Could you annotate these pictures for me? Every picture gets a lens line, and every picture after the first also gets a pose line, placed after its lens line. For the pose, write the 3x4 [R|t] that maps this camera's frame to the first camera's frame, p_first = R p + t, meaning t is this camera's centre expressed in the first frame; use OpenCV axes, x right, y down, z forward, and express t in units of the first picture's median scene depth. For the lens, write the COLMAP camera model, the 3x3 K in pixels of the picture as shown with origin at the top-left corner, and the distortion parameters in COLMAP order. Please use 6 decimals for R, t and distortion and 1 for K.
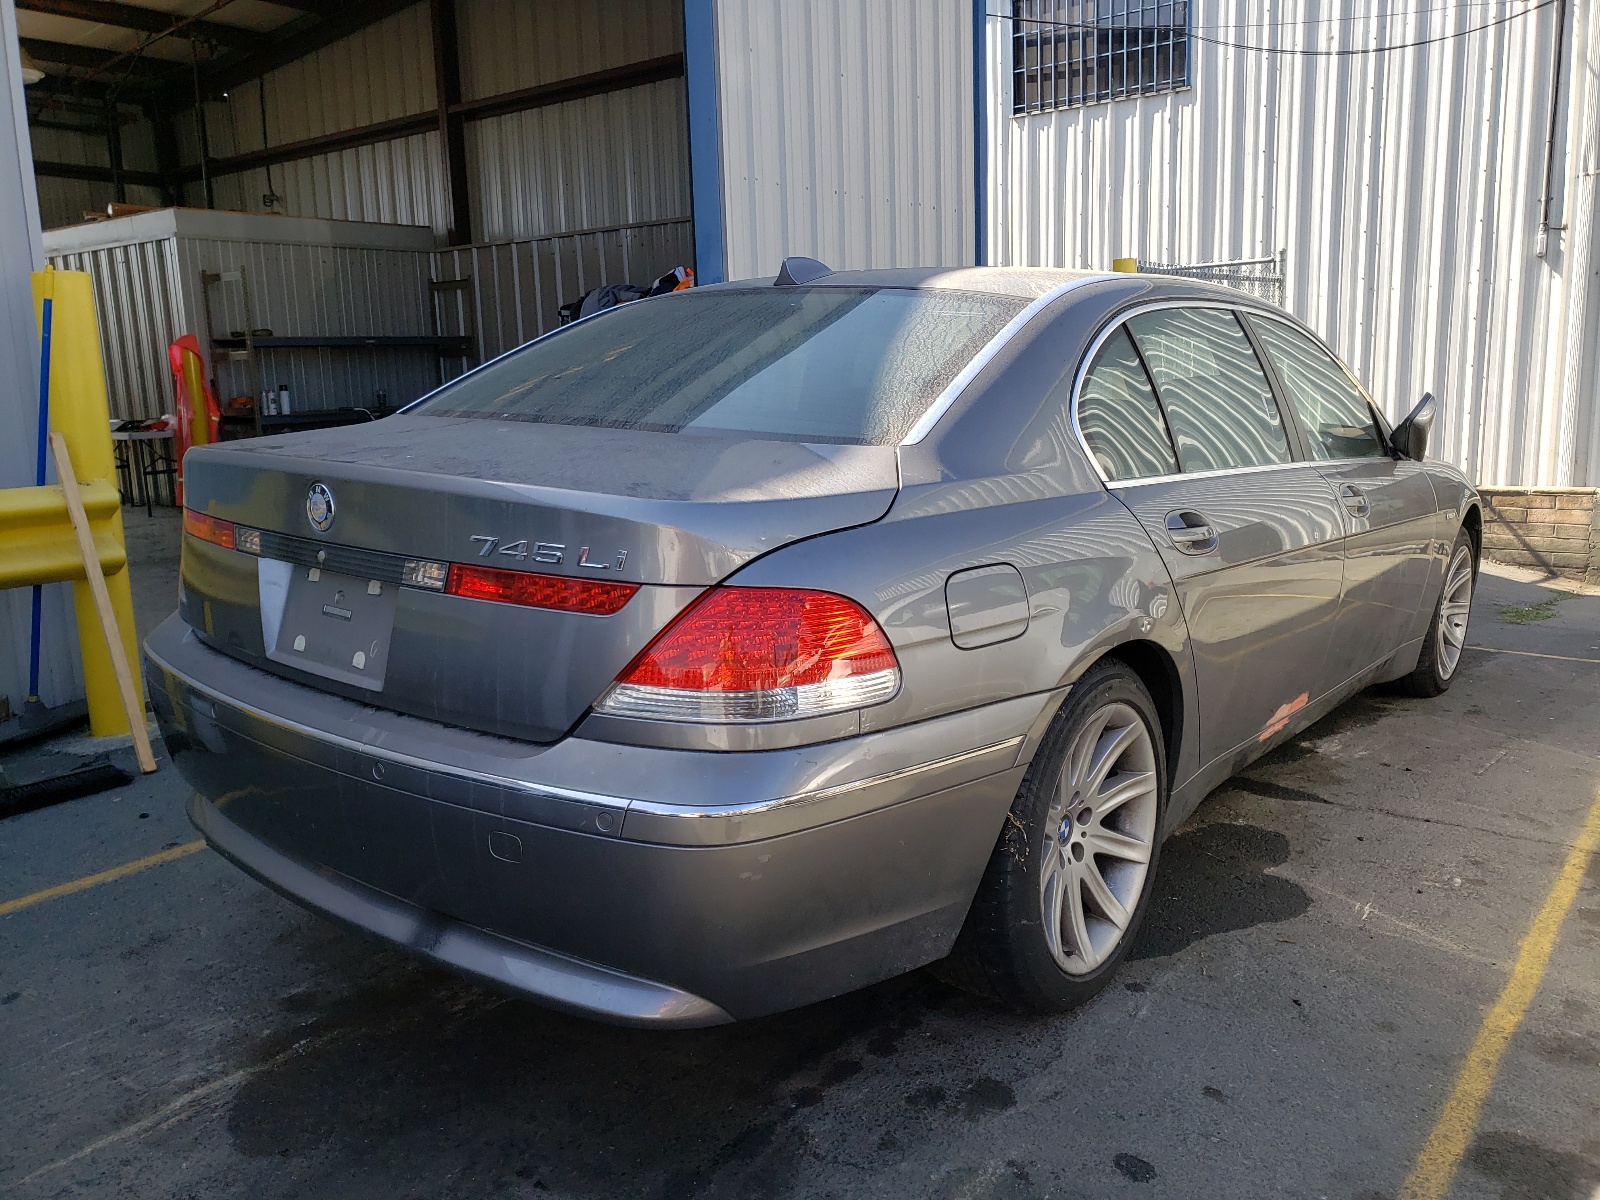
lens RADIAL K [[1222.6, 0, 797.0], [0, 1222.6, 597.8], [0, 0, 1]] dist [0.016267, 0.010578]
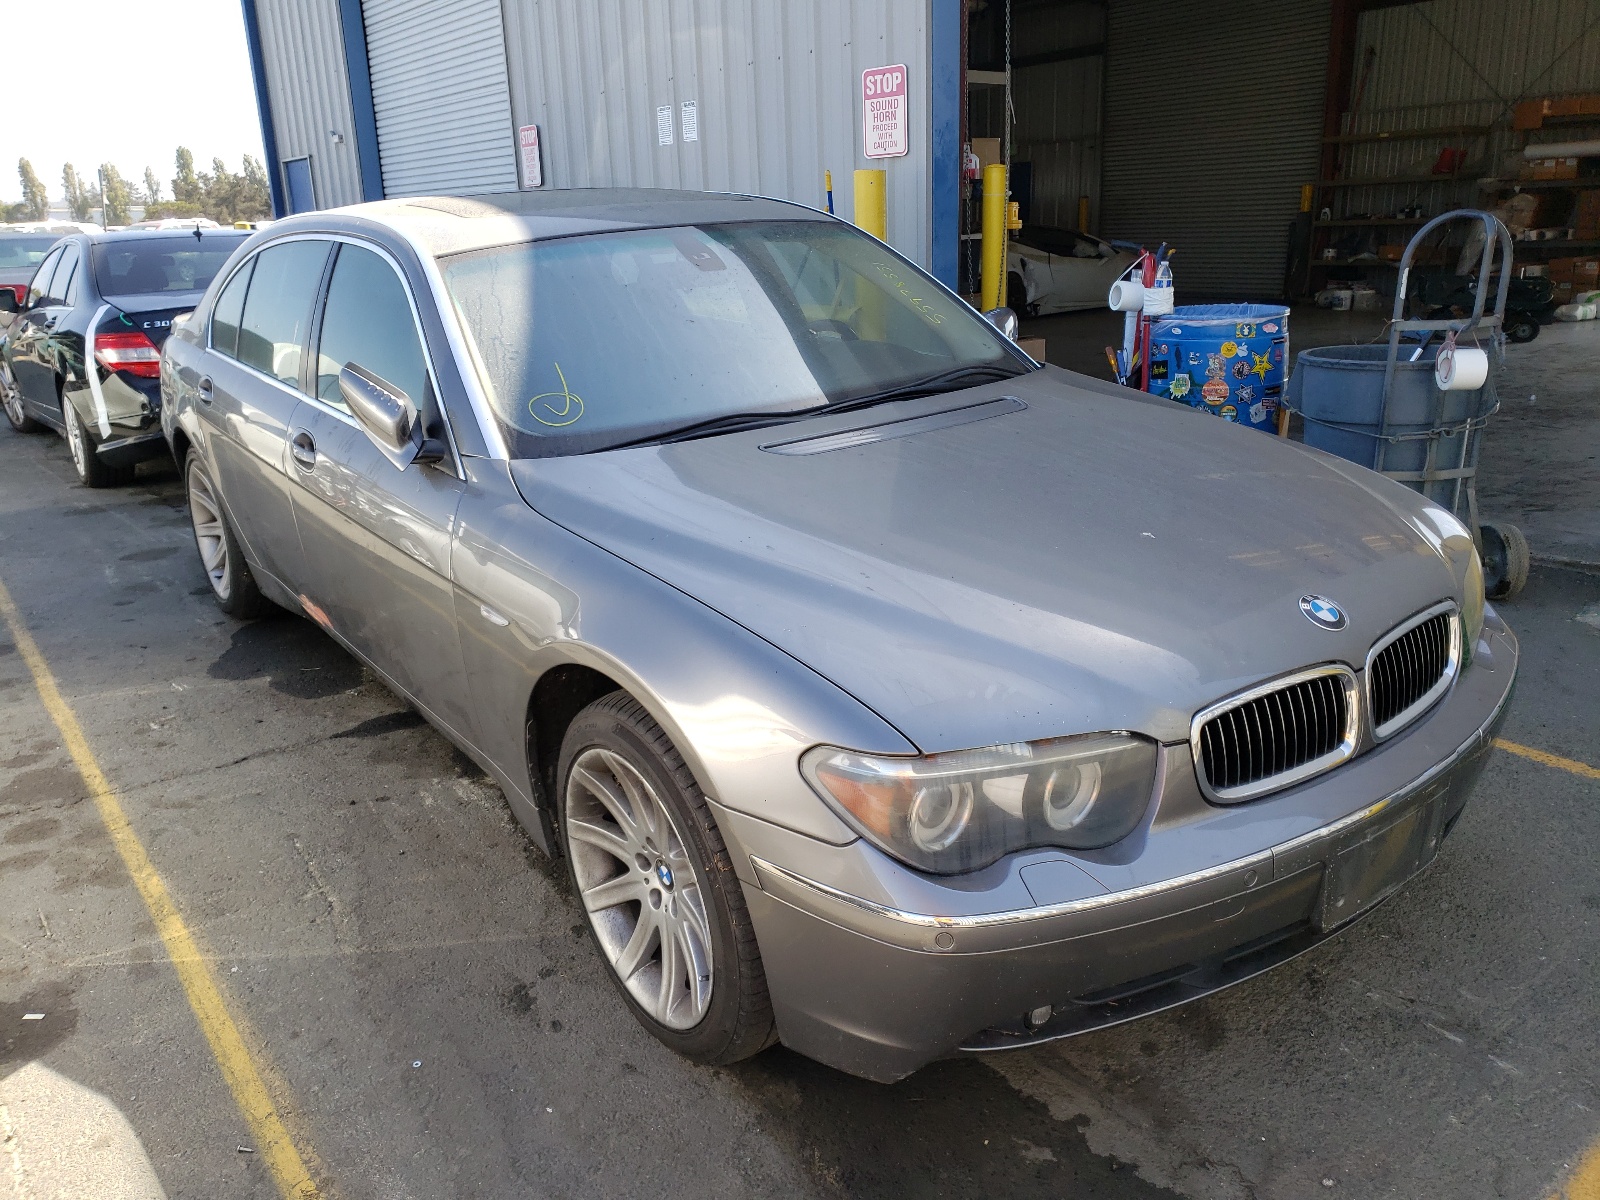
lens RADIAL K [[1222.6, 0, 797.0], [0, 1222.6, 602.7], [0, 0, 1]] dist [0.016267, 0.010578]
pose [[-0.235837, 0.324710, -0.915939, 1.293565], [-0.151177, 0.918792, 0.364646, -0.382622], [0.959962, 0.224466, -0.167596, 1.573072]]
